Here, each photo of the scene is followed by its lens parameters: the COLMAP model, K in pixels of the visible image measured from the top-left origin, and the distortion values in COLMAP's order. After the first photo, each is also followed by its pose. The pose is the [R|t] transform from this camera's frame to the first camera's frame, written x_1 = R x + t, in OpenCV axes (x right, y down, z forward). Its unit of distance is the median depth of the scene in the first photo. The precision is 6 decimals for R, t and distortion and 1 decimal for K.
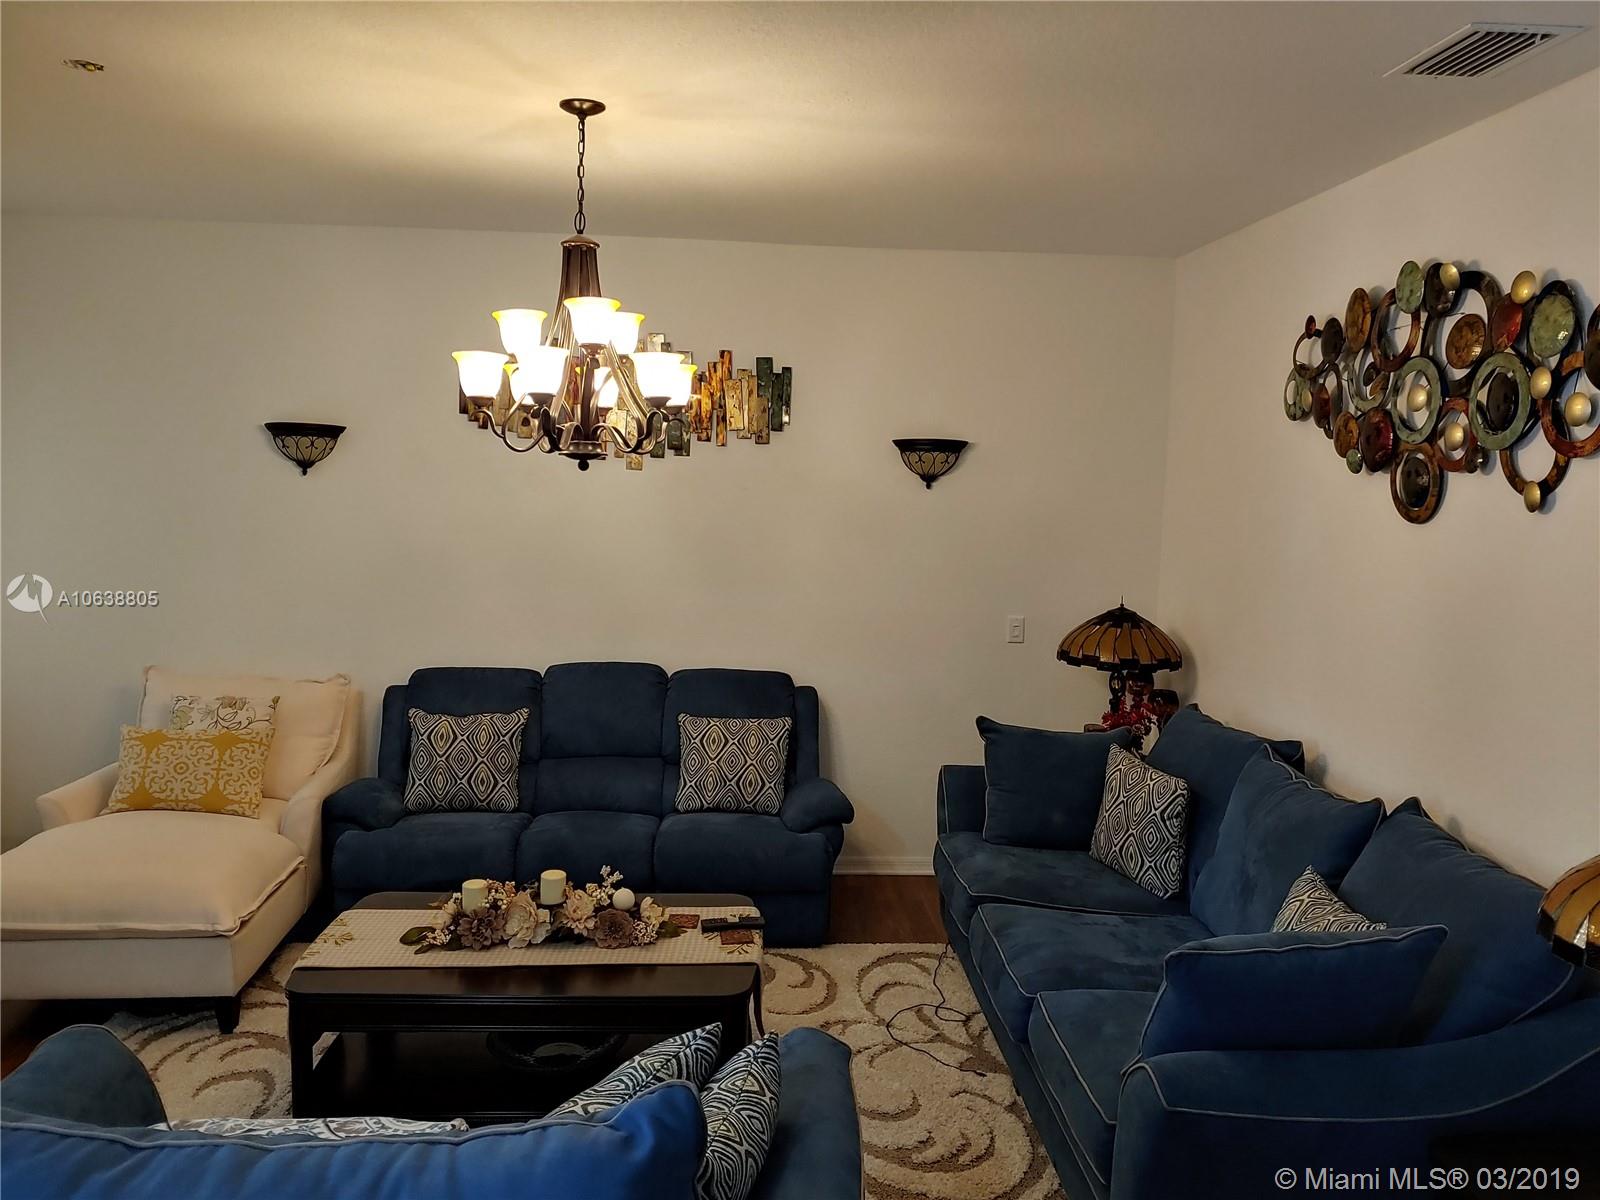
lens RADIAL K [[1257.3, 0, 805.2], [0, 1257.3, 606.1], [0, 0, 1]] dist [-0.000146, -0.008128]
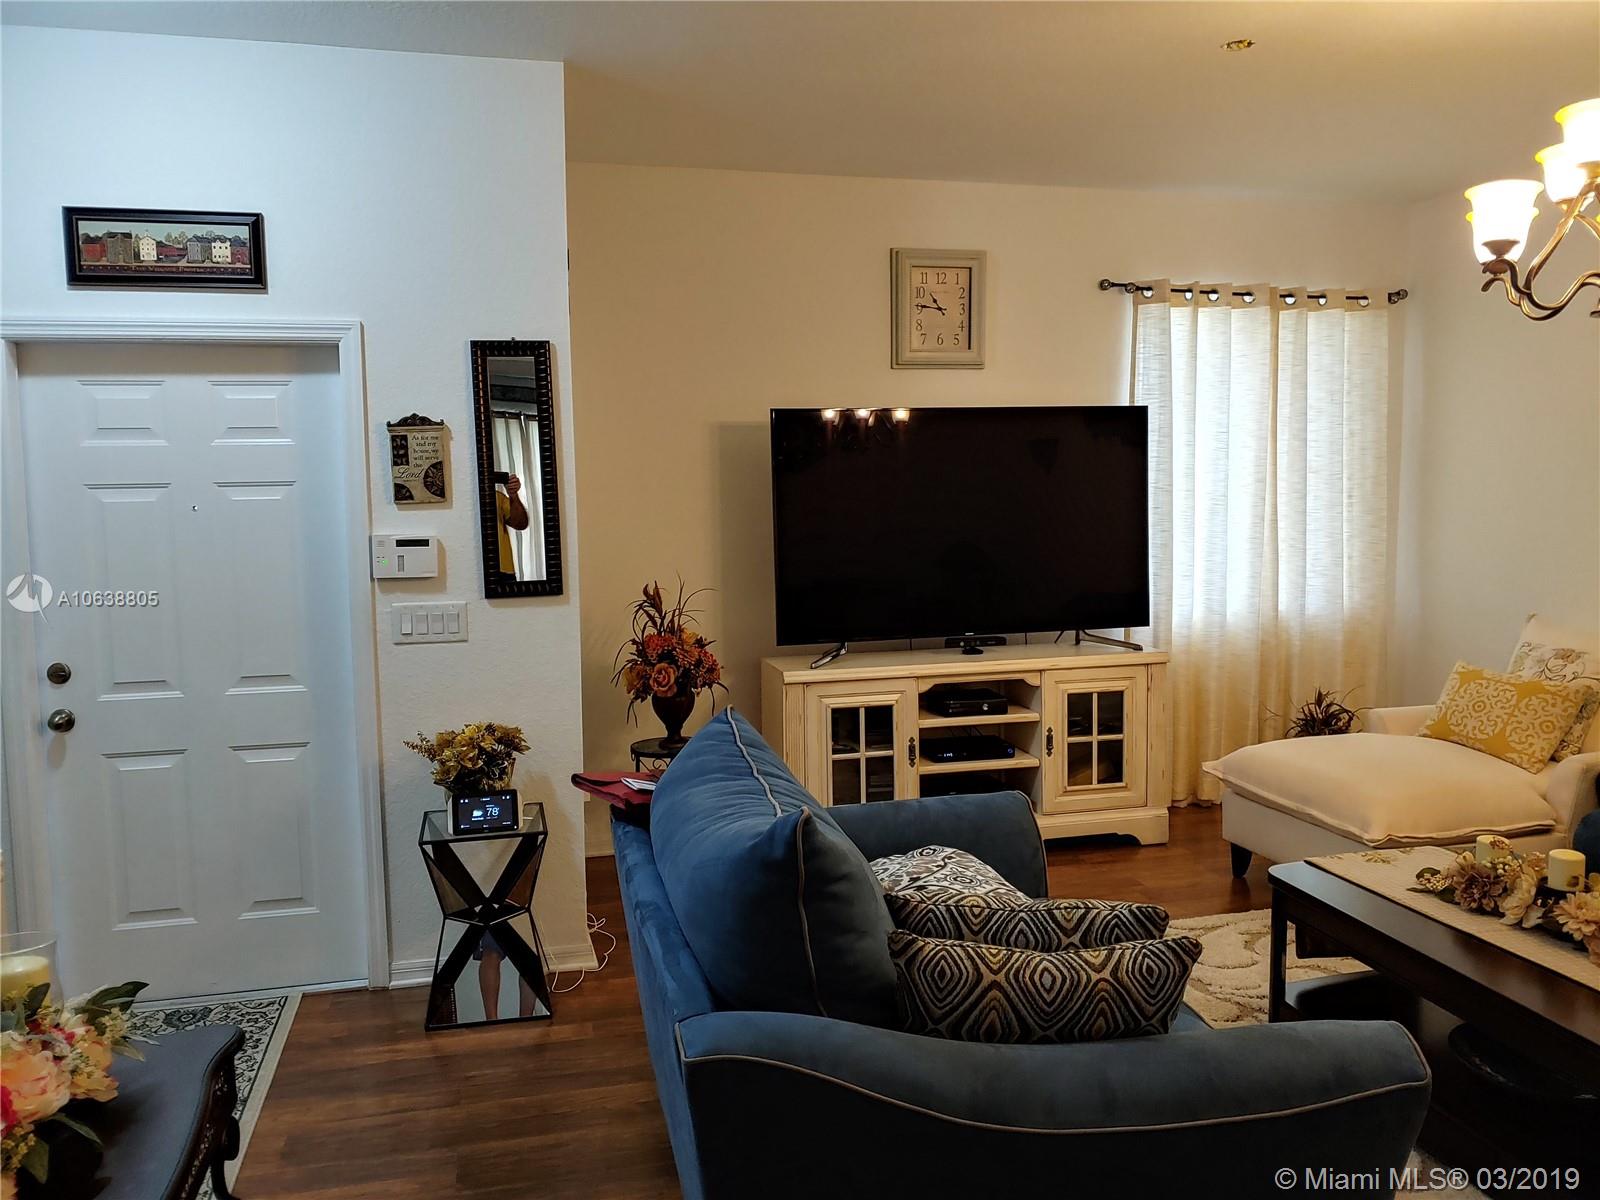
lens RADIAL K [[1257.3, 0, 806.0], [0, 1257.3, 595.3], [0, 0, 1]] dist [-0.000146, -0.008128]
pose [[0.173809, 0.062613, -0.982787, 0.450626], [-0.100533, 0.993891, 0.045541, 0.059310], [0.979634, 0.090887, 0.179042, 0.349282]]
